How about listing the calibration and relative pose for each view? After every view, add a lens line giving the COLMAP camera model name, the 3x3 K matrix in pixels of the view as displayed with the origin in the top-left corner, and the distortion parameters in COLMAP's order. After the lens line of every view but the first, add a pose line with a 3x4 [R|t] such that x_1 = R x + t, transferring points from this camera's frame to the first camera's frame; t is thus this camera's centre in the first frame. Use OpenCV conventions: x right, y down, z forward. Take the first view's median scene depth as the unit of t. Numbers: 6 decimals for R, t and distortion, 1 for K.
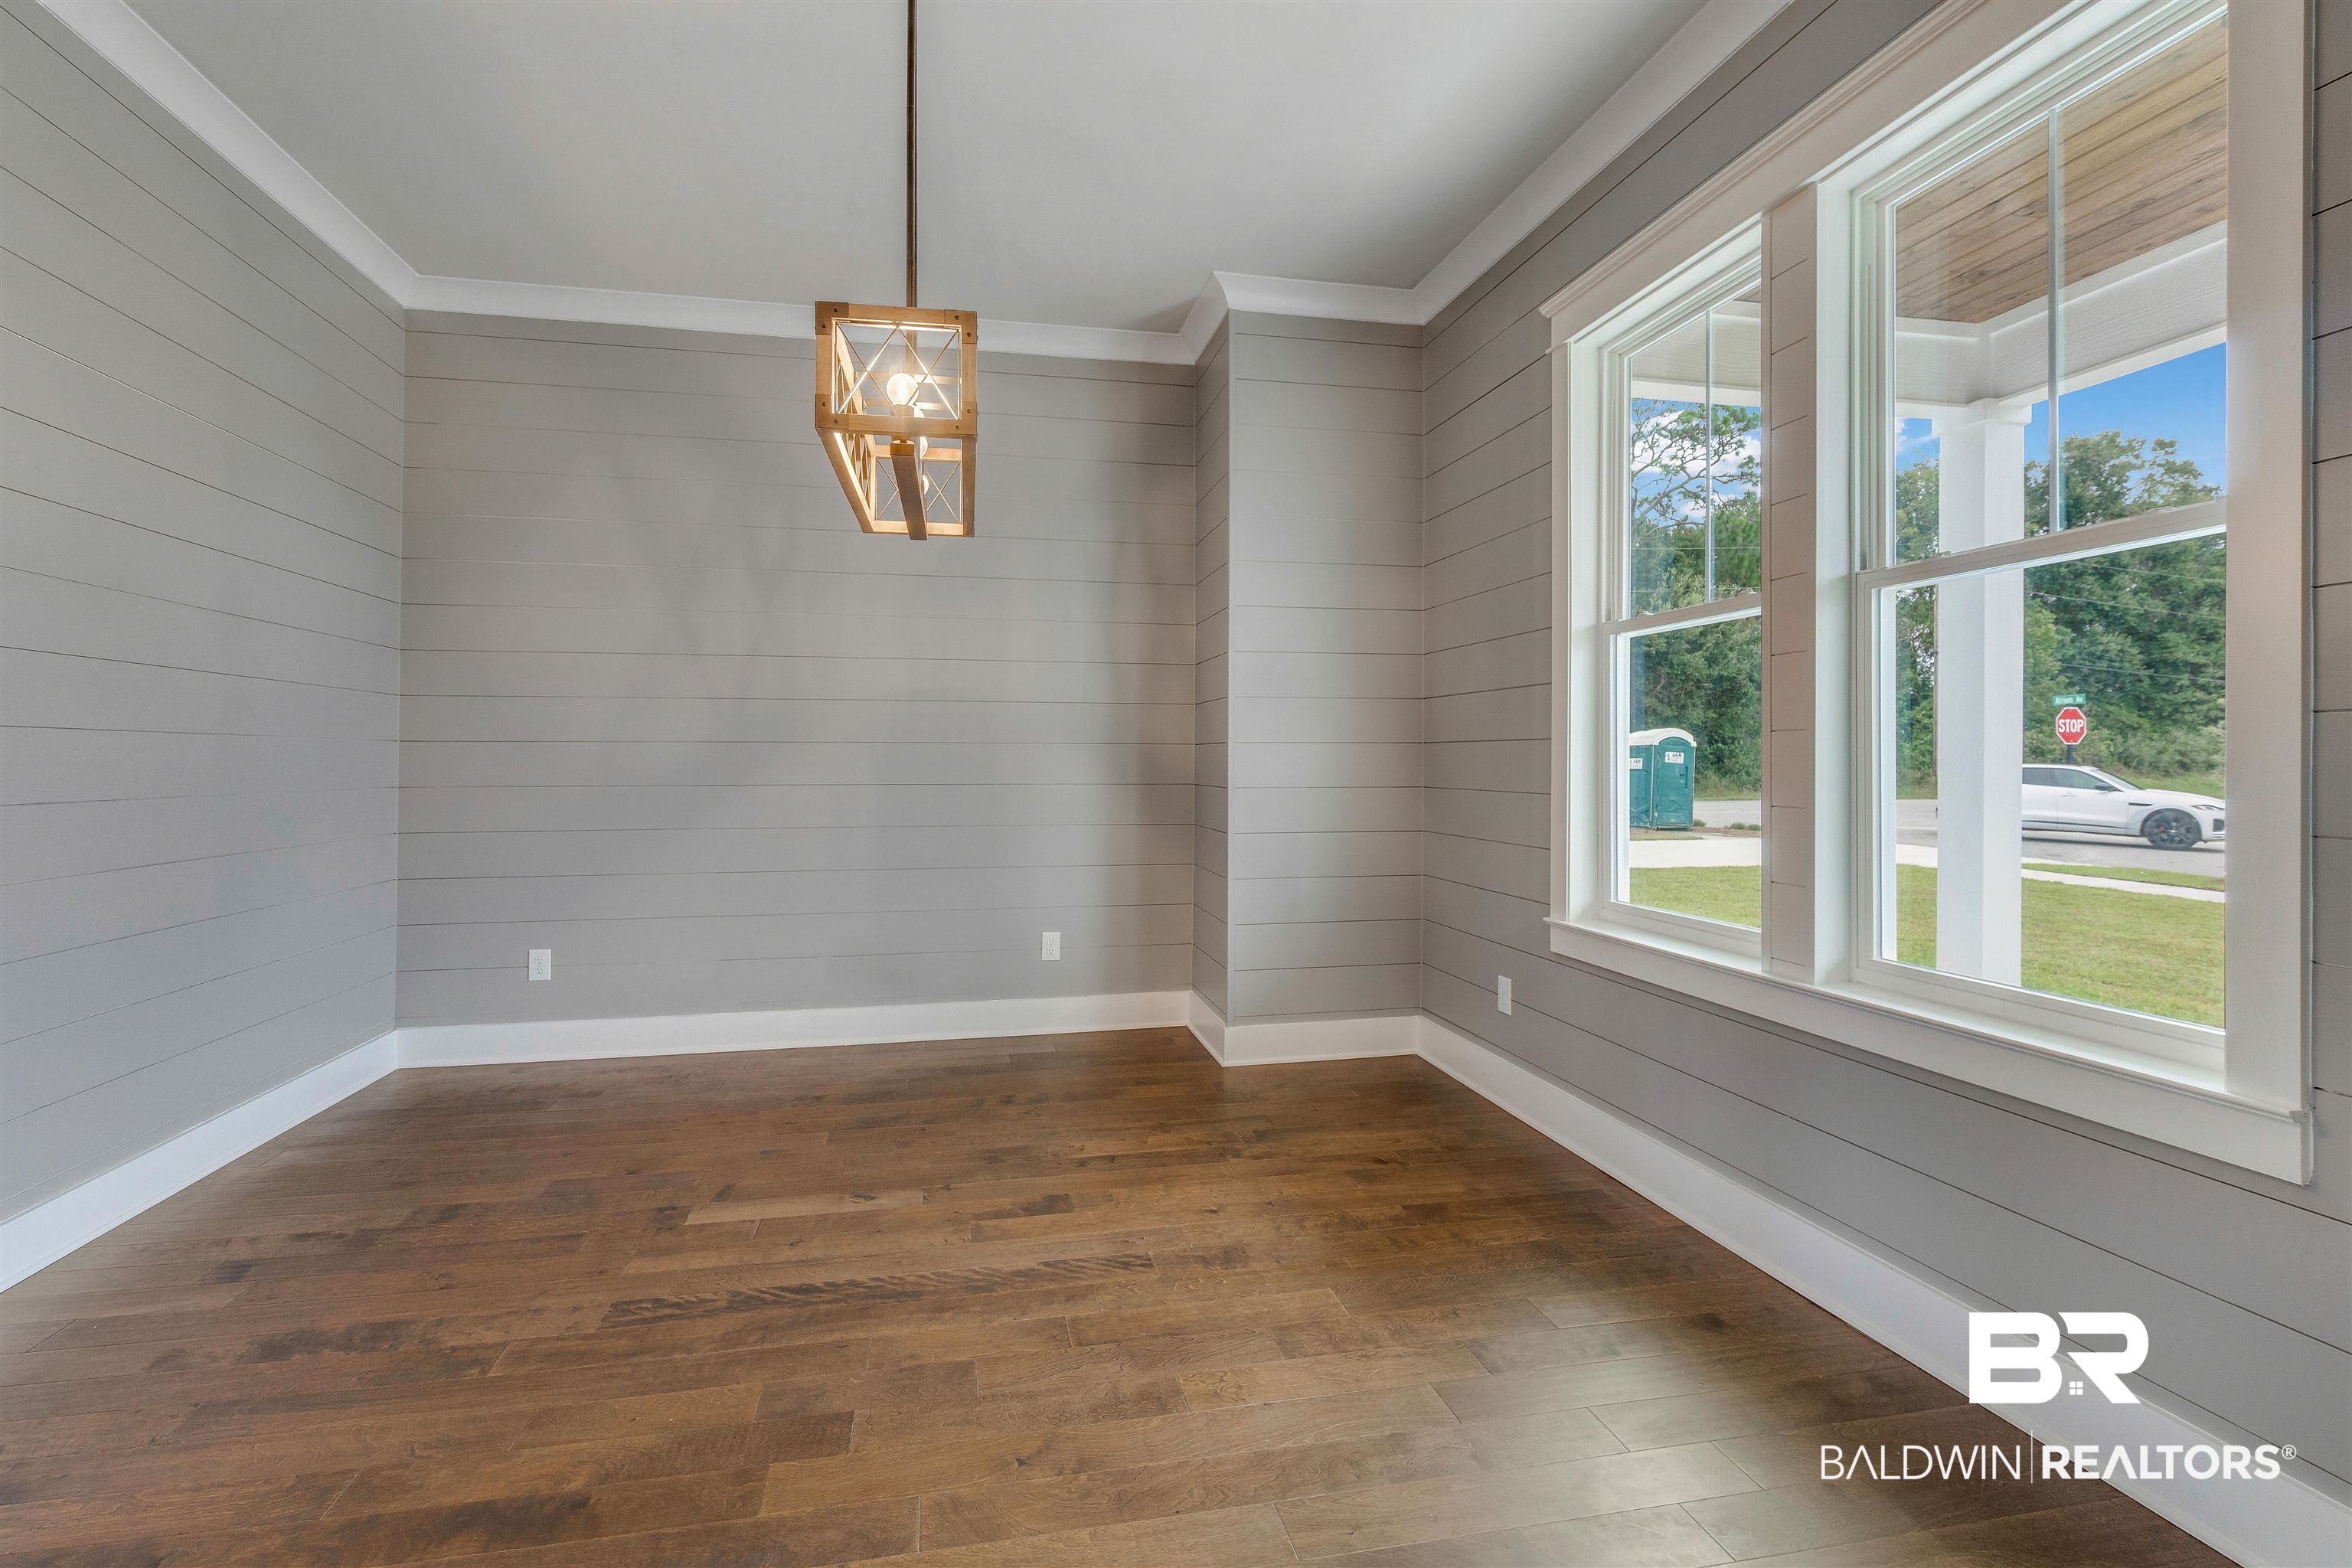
lens RADIAL K [[999.2, 0, 1190.6], [0, 999.2, 771.7], [0, 0, 1]] dist [-0.006979, 0.002694]
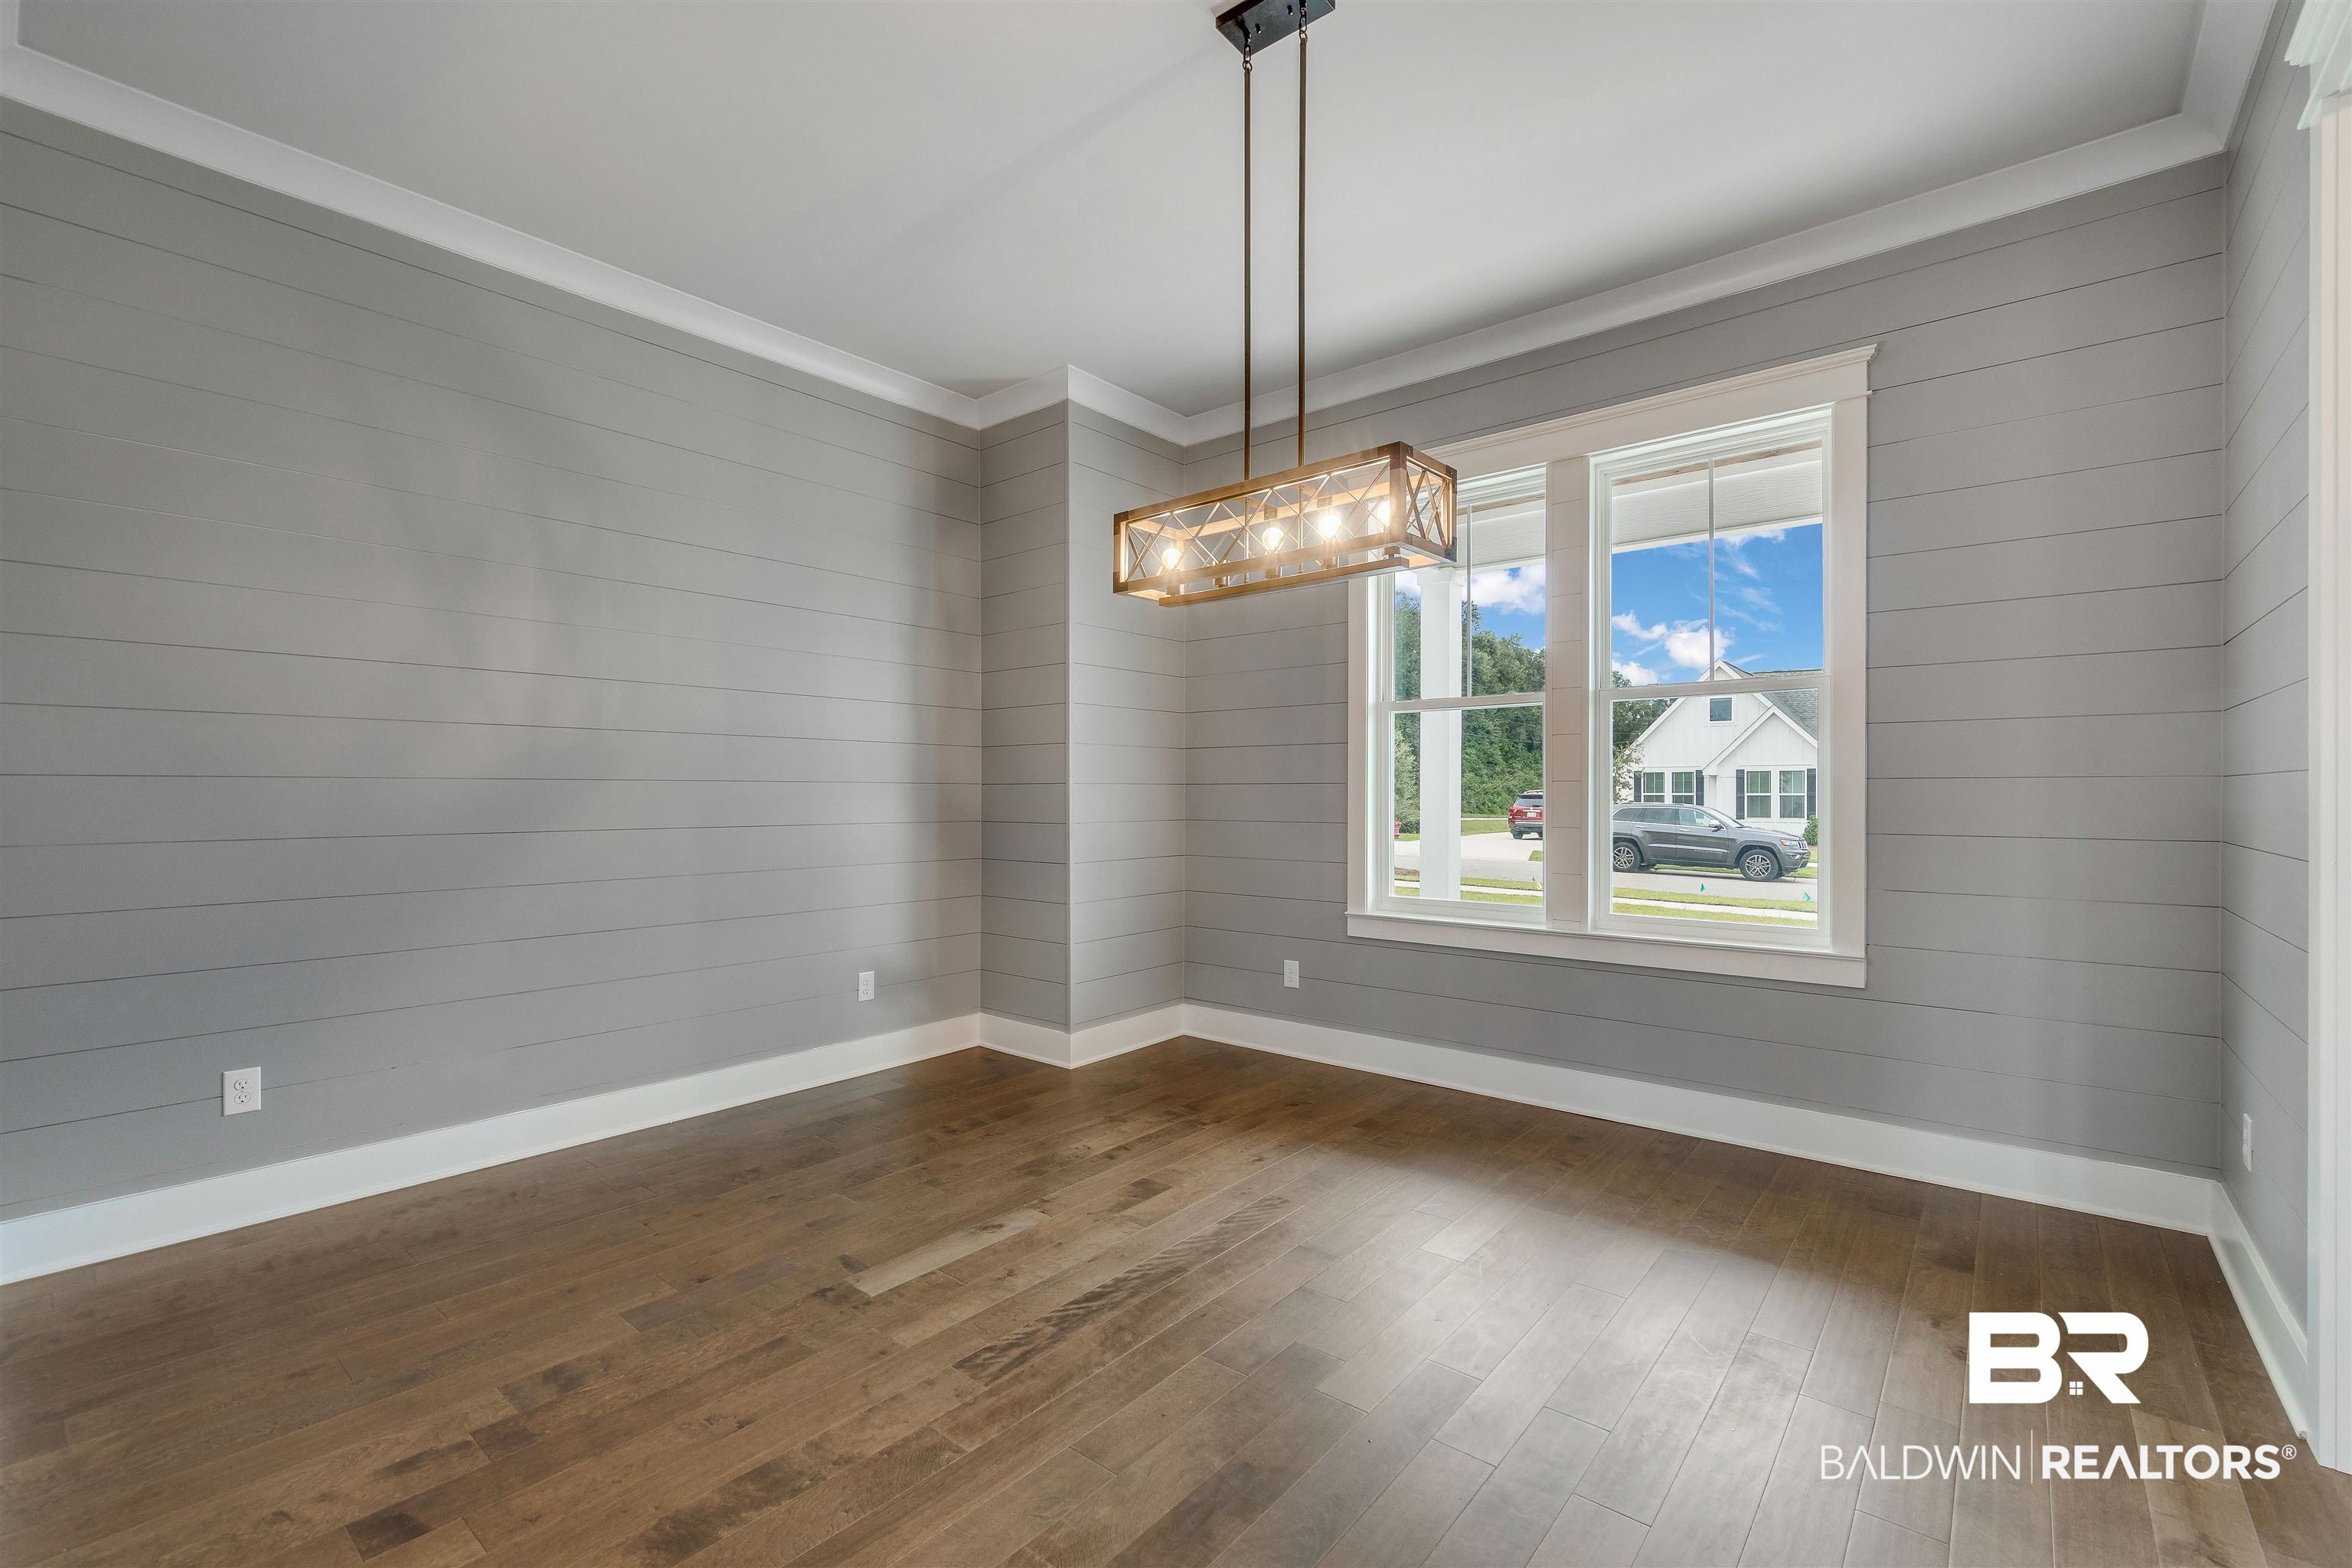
lens RADIAL K [[918.6, 0, 1192.8], [0, 918.6, 812.8], [0, 0, 1]] dist [-0.010435, 0.000600]
pose [[0.810259, -0.012930, 0.585930, -0.561338], [0.008501, 0.999911, 0.010310, -0.006207], [-0.586011, -0.003373, 0.810296, 0.091349]]
